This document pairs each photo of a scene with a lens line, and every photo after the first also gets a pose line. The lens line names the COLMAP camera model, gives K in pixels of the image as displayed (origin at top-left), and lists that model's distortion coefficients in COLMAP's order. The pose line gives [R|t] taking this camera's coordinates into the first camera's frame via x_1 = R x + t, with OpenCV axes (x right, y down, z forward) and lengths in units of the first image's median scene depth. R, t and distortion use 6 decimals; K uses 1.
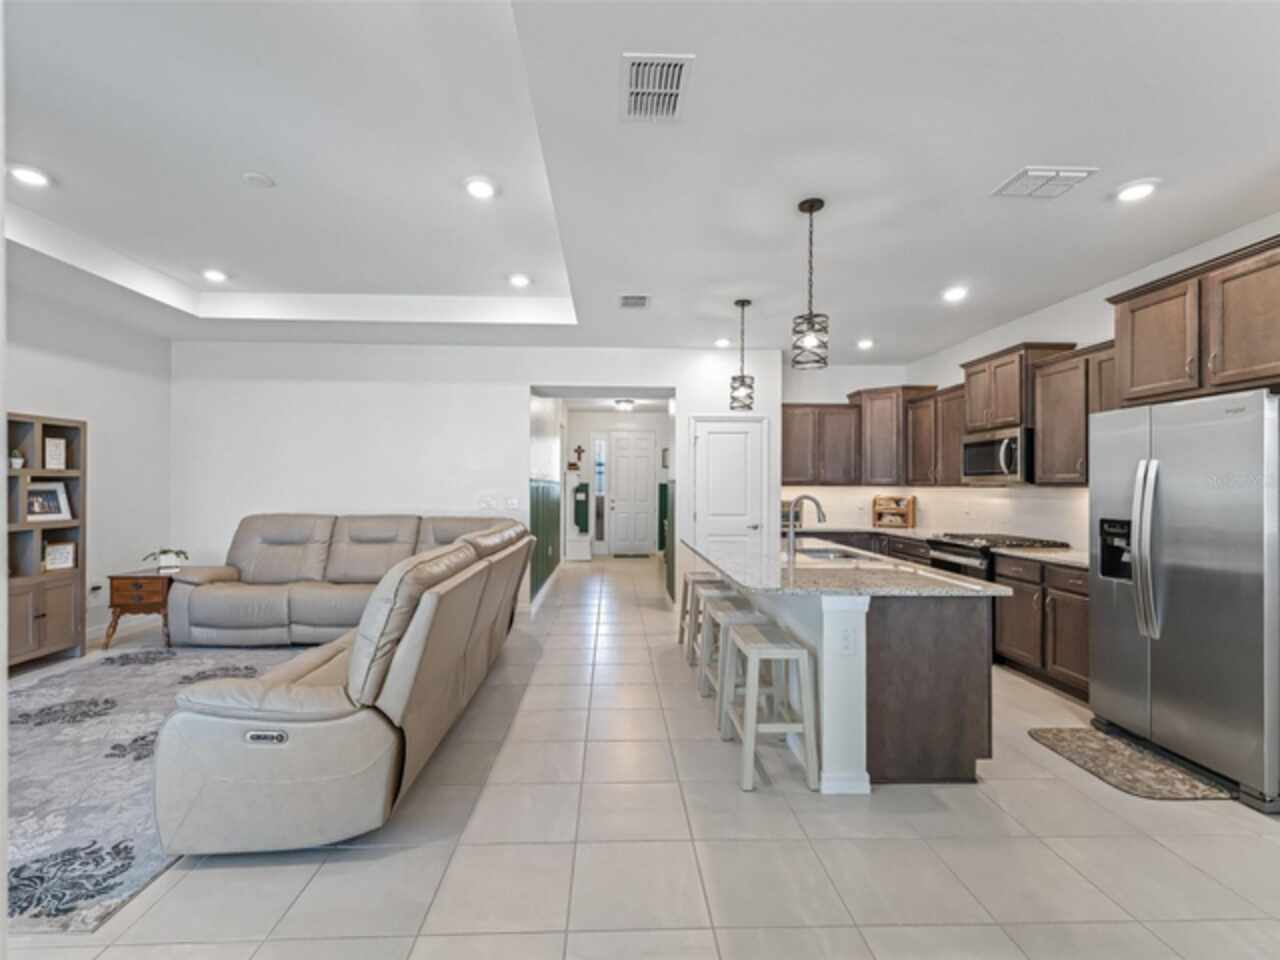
lens RADIAL K [[592.5, 0, 639.0], [0, 592.5, 486.1], [0, 0, 1]] dist [0.011066, -0.003603]
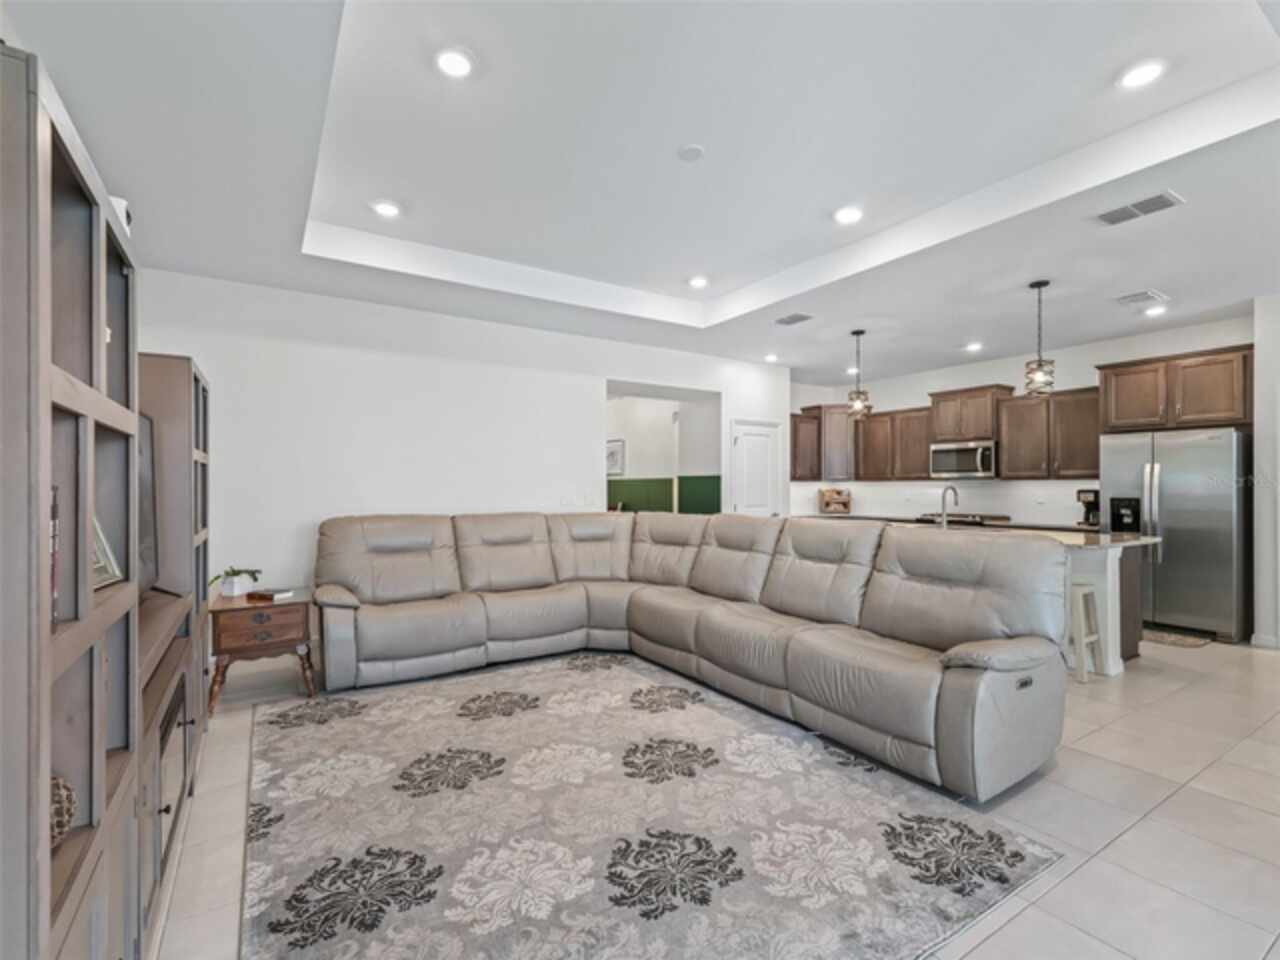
lens RADIAL K [[592.5, 0, 639.2], [0, 592.5, 485.1], [0, 0, 1]] dist [0.011066, -0.003603]
pose [[0.859903, -0.003572, 0.510445, -0.852387], [0.003204, 0.999994, 0.001600, 0.007610], [-0.510448, 0.000260, 0.859909, 0.162552]]
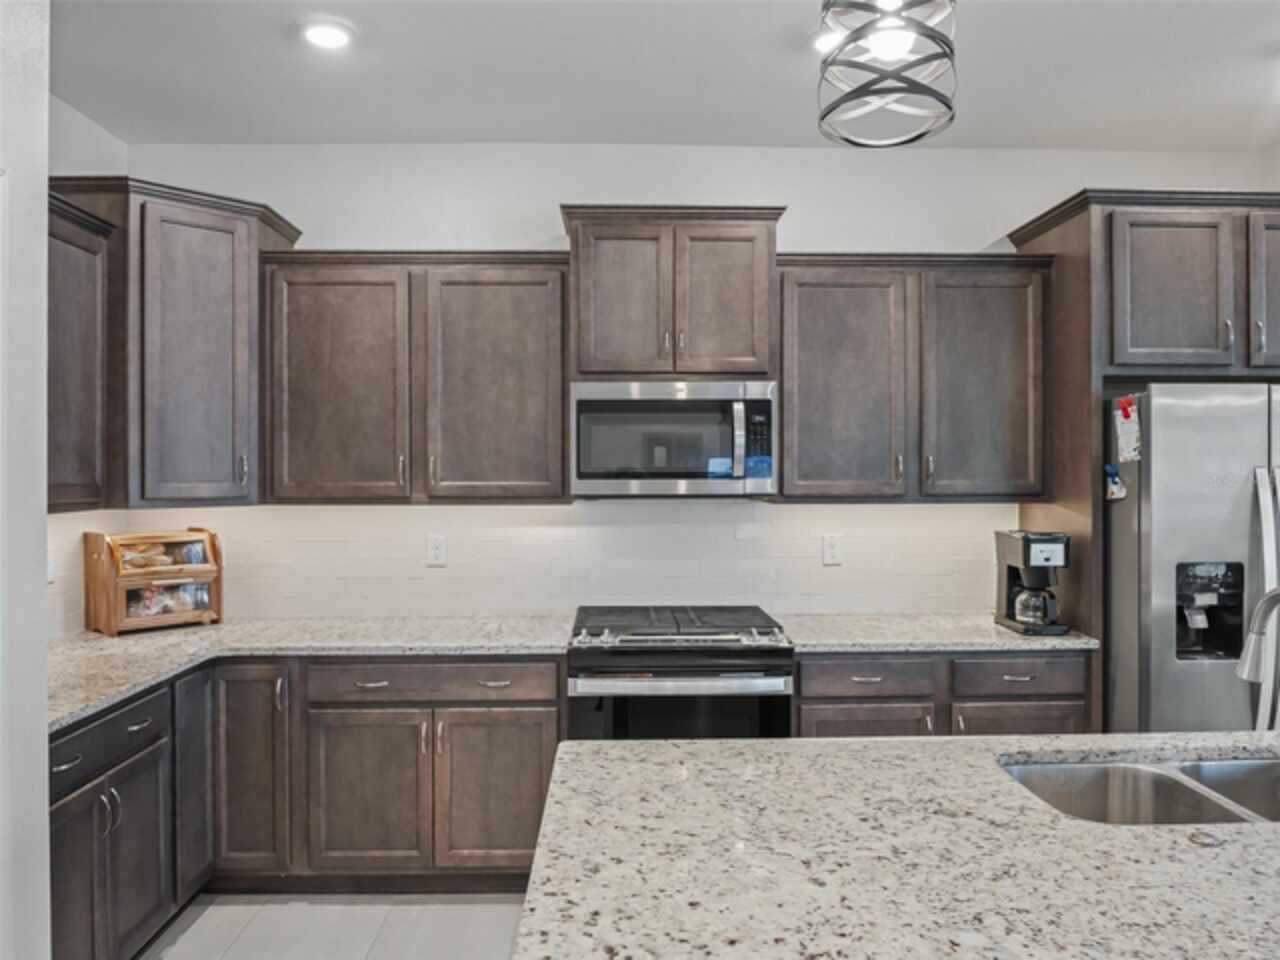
lens RADIAL K [[913.8, 0, 631.7], [0, 913.8, 471.6], [0, 0, 1]] dist [-0.018437, -0.000558]
pose [[0.010302, -0.003547, 0.999941, -0.092838], [-0.001194, 0.999993, 0.003560, -0.026807], [-0.999946, -0.001230, 0.010298, 1.063640]]
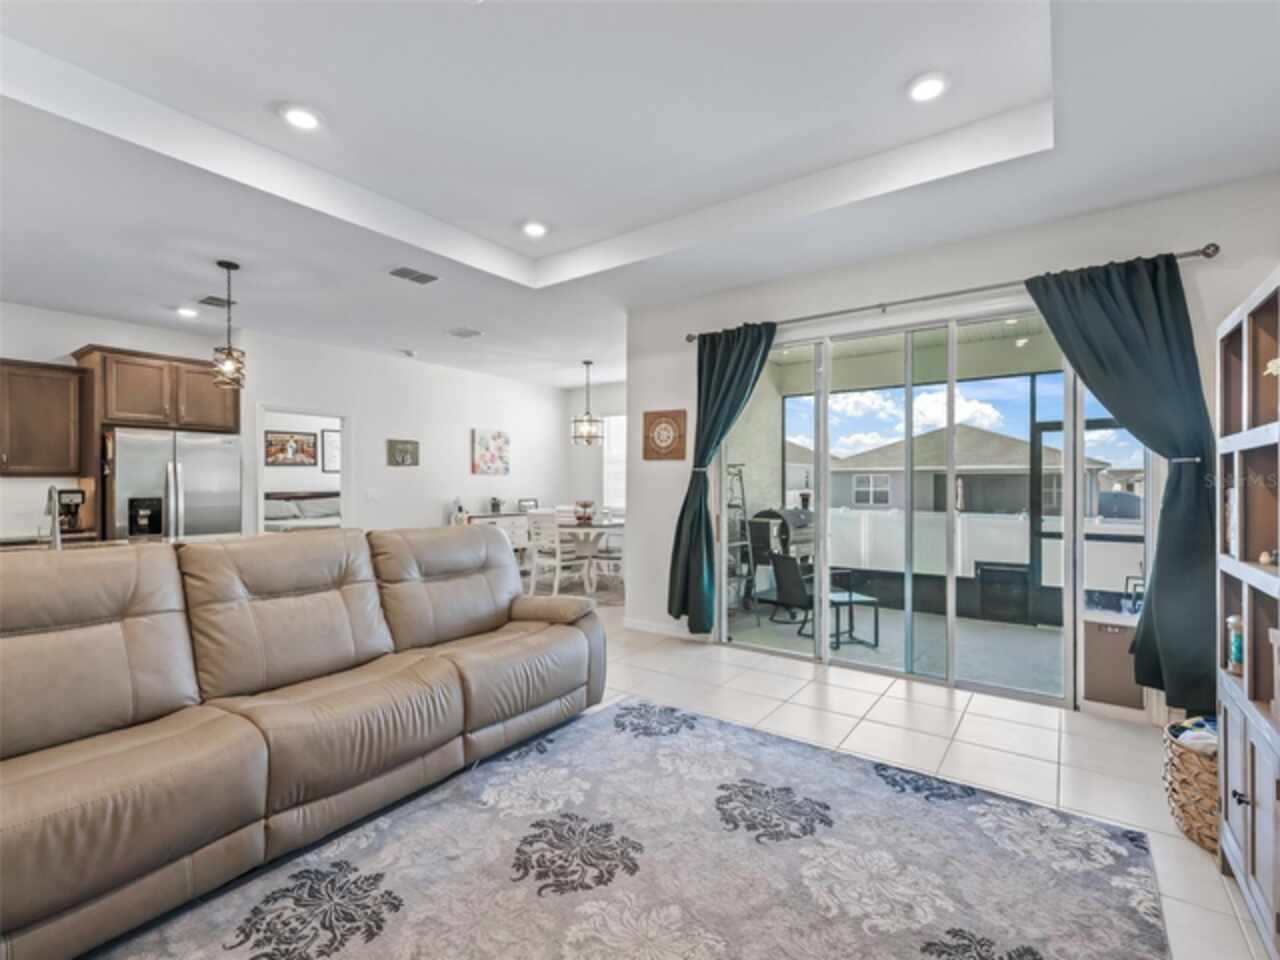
lens RADIAL K [[592.5, 0, 655.8], [0, 592.5, 481.7], [0, 0, 1]] dist [0.011066, -0.003603]
pose [[-0.803977, -0.002426, 0.594656, -0.839525], [-0.003733, 0.999993, -0.000967, 0.005702], [-0.594649, -0.002997, -0.803980, 0.988341]]
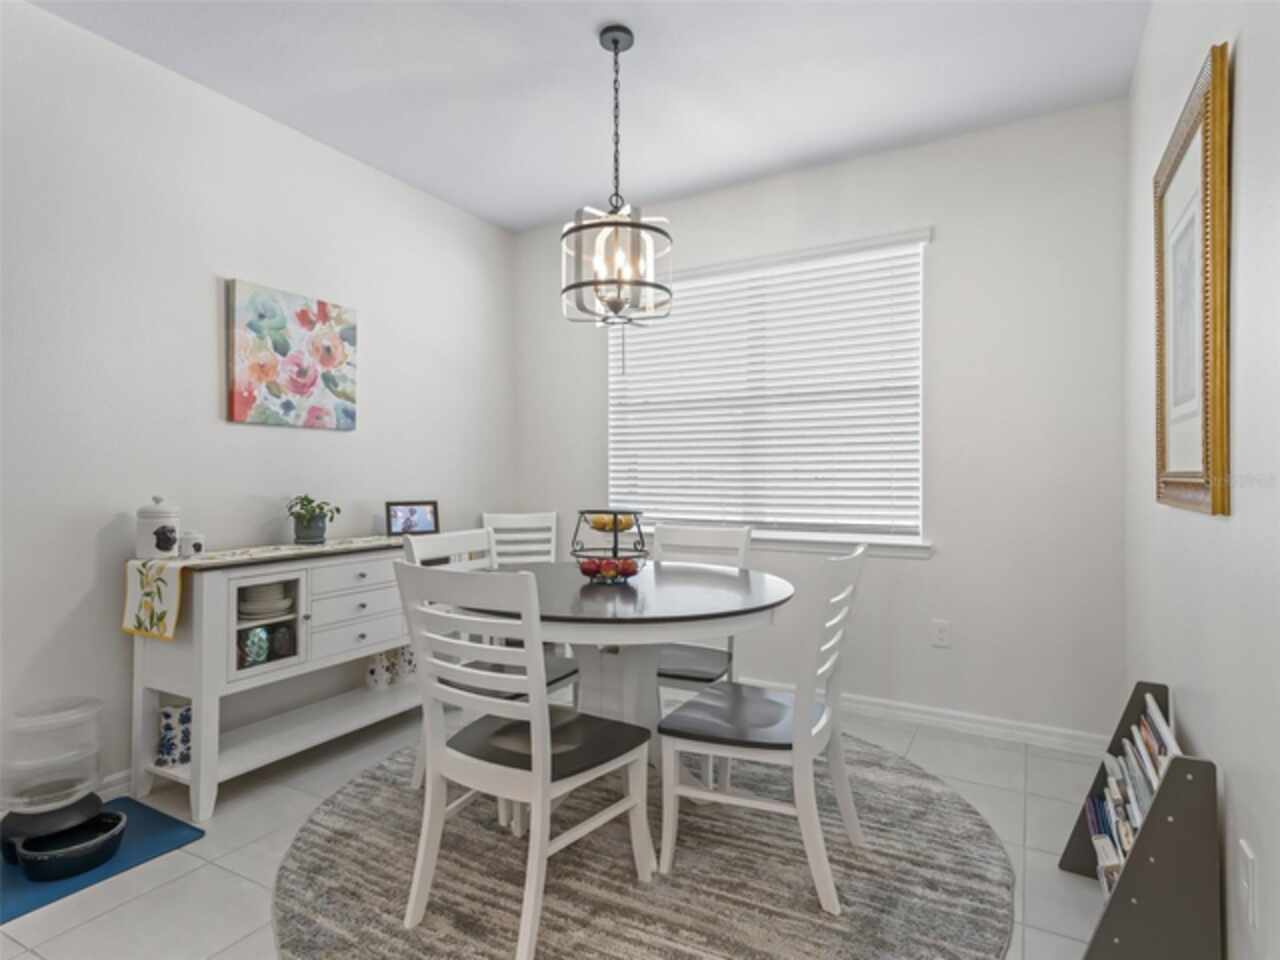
lens RADIAL K [[707.9, 0, 648.0], [0, 707.9, 472.6], [0, 0, 1]] dist [0.030294, 0.000285]
pose [[-0.857136, 0.000170, 0.515090, -0.055895], [-0.002625, 0.999986, -0.004698, 0.031412], [-0.515083, -0.005379, -0.857123, 0.284937]]
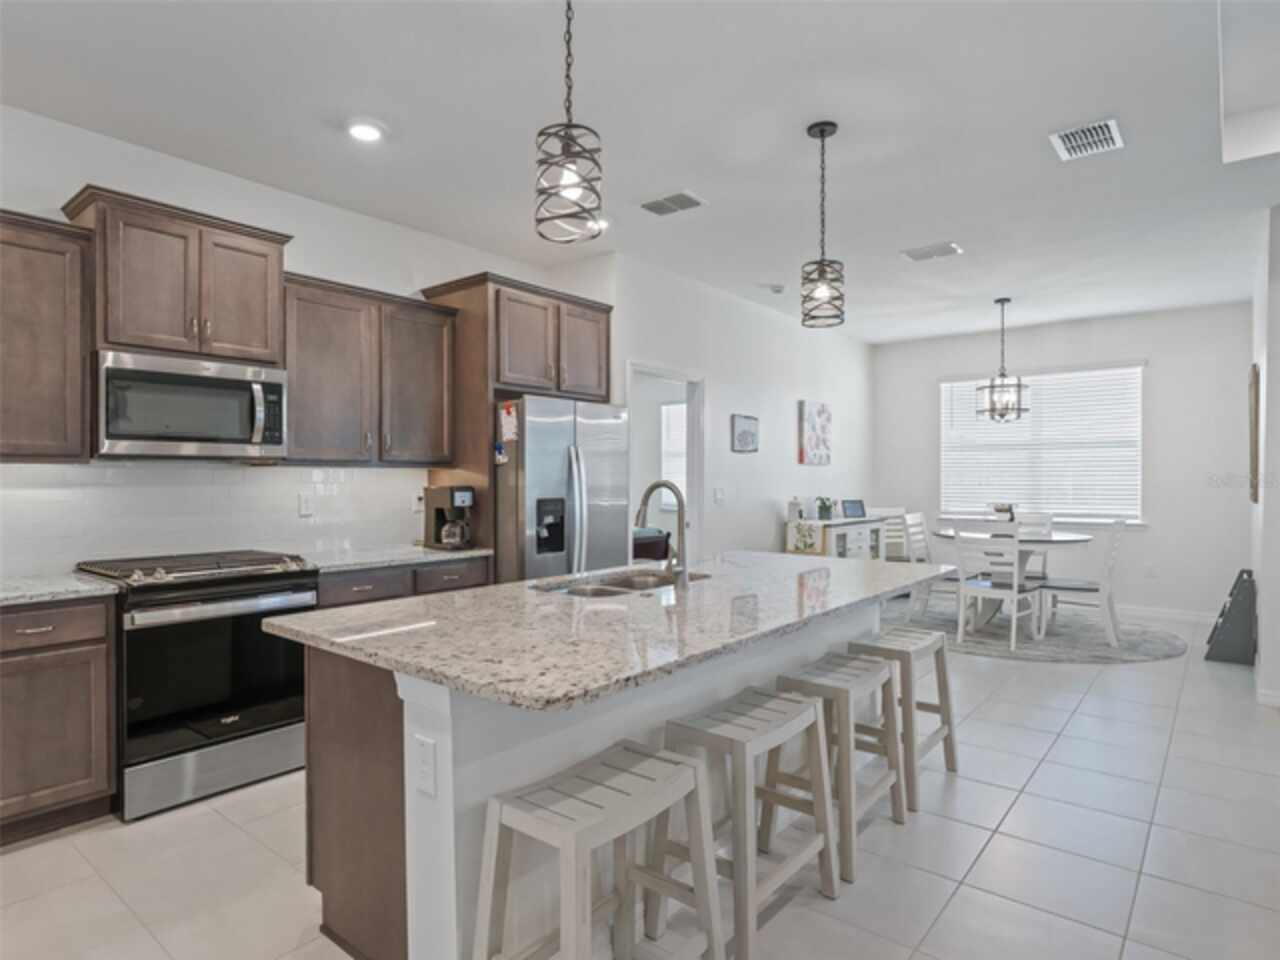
lens RADIAL K [[741.7, 0, 634.9], [0, 741.7, 487.3], [0, 0, 1]] dist [0.002081, -0.002670]
pose [[-0.751319, -0.012368, 0.659824, -0.139378], [-0.003809, 0.999889, 0.014405, 0.010301], [-0.659929, 0.008309, -0.751282, 1.284957]]
